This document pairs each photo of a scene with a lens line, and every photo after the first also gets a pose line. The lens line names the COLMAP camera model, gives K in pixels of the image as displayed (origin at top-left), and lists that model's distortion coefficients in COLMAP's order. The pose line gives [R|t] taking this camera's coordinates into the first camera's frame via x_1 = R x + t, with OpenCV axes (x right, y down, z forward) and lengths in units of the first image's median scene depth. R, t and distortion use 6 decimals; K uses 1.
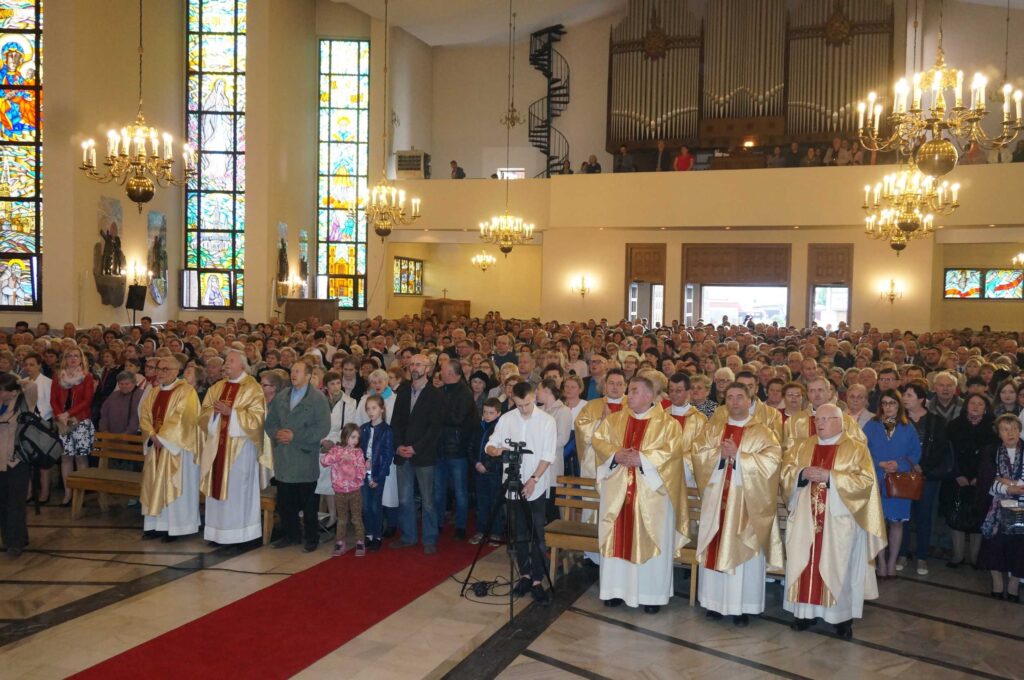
lens RADIAL K [[946.4, 0, 512.0], [0, 946.4, 340.0], [0, 0, 1]] dist [-0.005497, 0.000807]
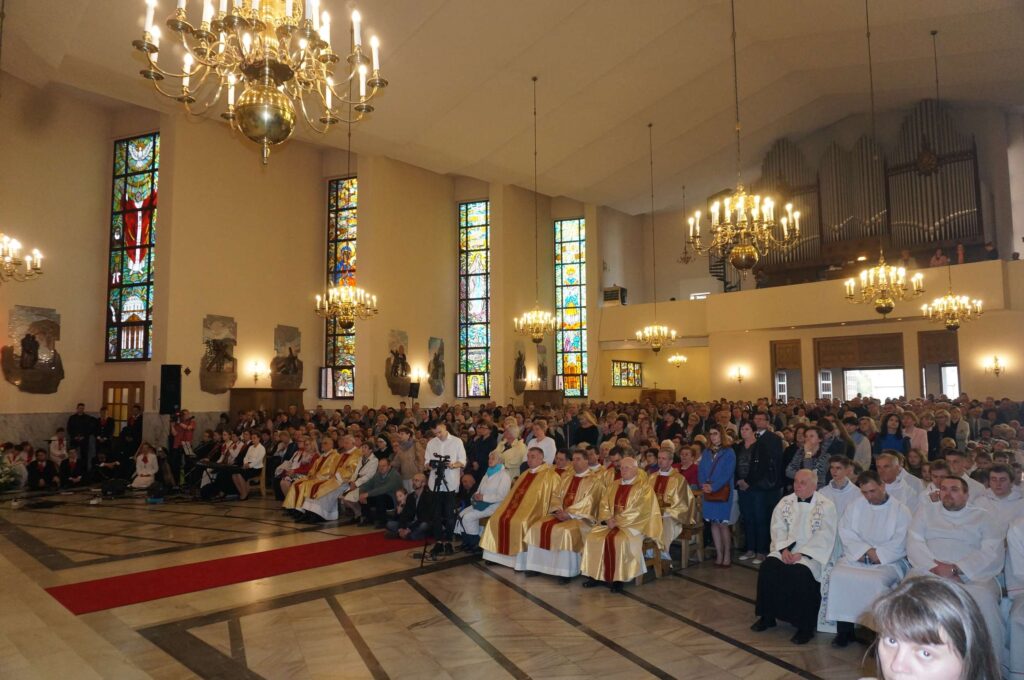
lens RADIAL K [[682.9, 0, 512.0], [0, 682.9, 340.0], [0, 0, 1]] dist [-0.041281, 0.030702]
pose [[0.920710, -0.060403, -0.385544, 0.160801], [0.010115, 0.991310, -0.131154, 0.018512], [0.390115, 0.116855, 0.913321, -0.012991]]
